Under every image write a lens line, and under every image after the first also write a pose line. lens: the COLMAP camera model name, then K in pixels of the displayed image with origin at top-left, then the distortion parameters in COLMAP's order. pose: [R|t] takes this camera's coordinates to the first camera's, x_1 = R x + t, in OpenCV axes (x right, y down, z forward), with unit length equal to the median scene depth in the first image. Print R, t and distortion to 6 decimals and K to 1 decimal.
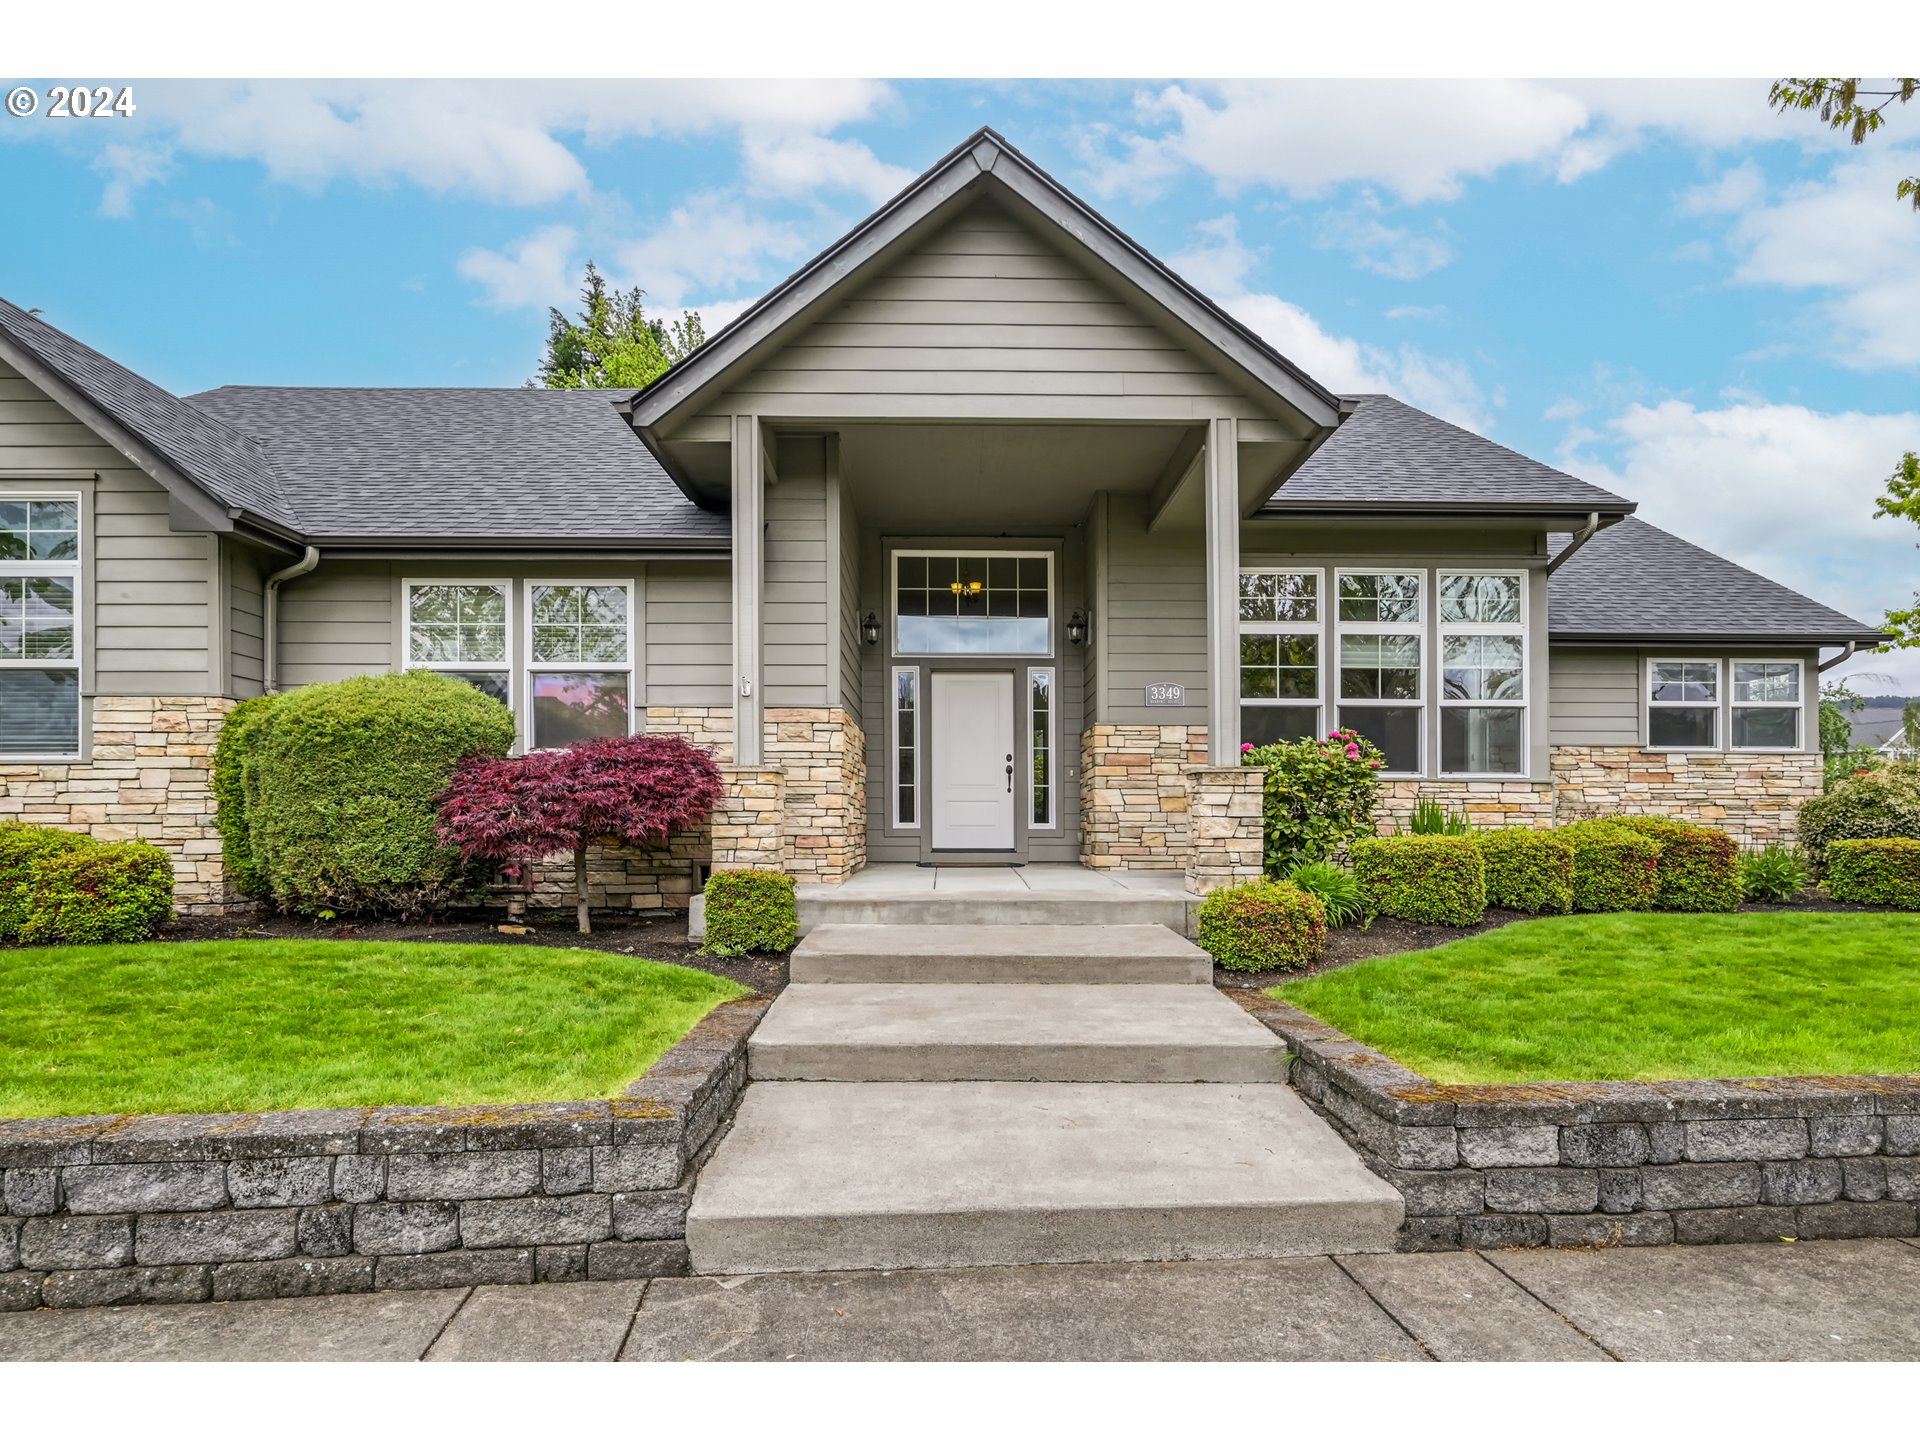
lens RADIAL K [[770.6, 0, 1001.8], [0, 770.6, 730.9], [0, 0, 1]] dist [-0.000344, -0.000172]
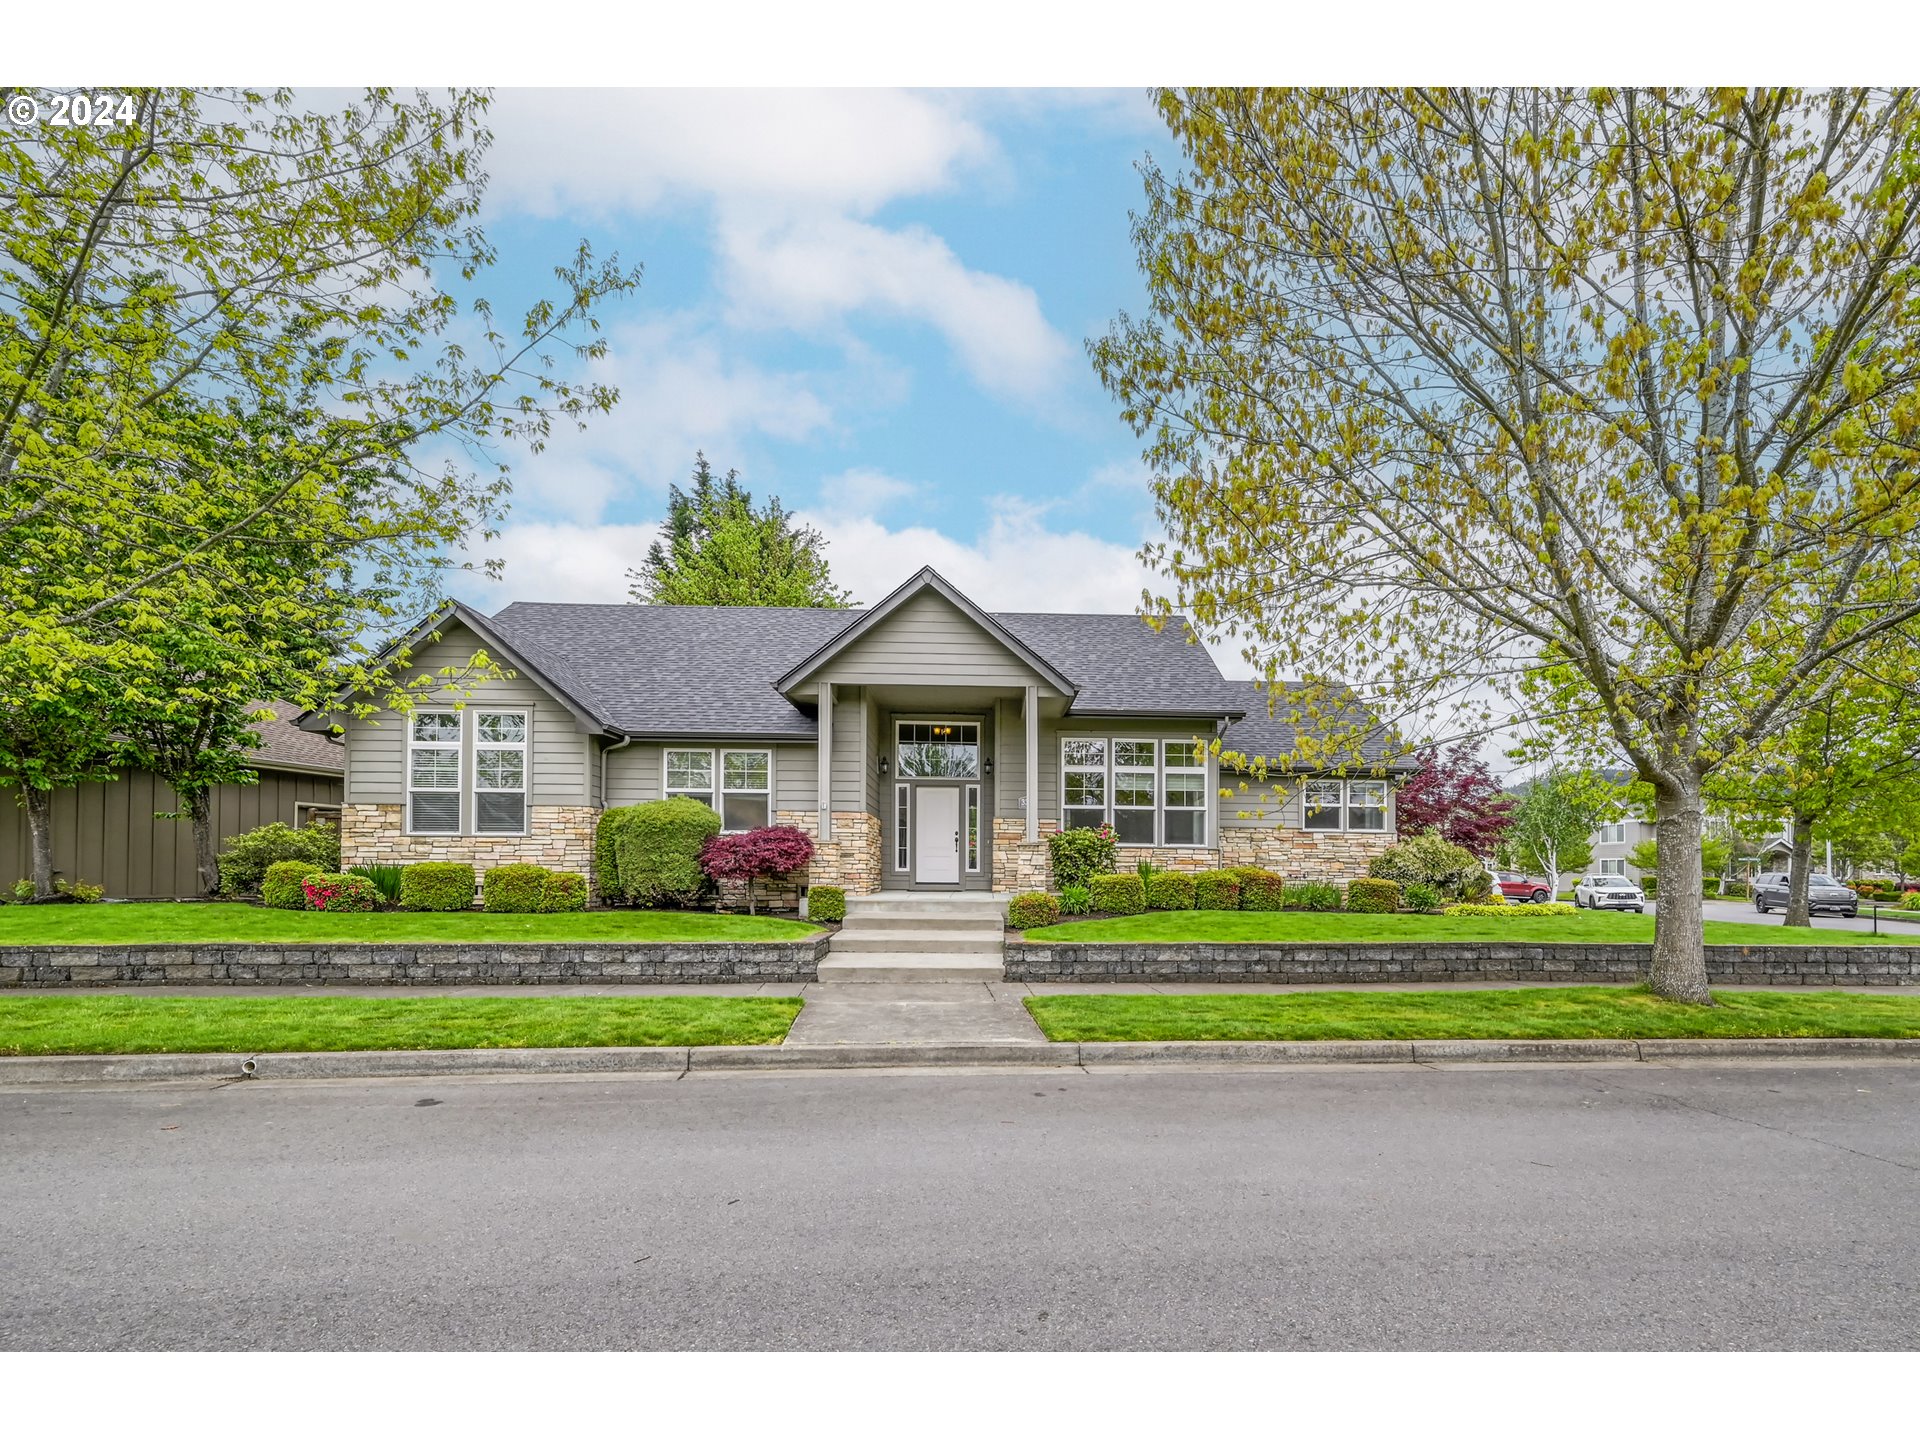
lens RADIAL K [[760.6, 0, 960.0], [0, 760.6, 720.0], [0, 0, 1]] dist [0.001061, 0.000093]
pose [[0.993804, -0.013168, -0.110361, 0.281733], [0.004139, 0.996653, -0.081649, -0.110254], [0.111067, 0.080686, 0.990532, -1.065589]]
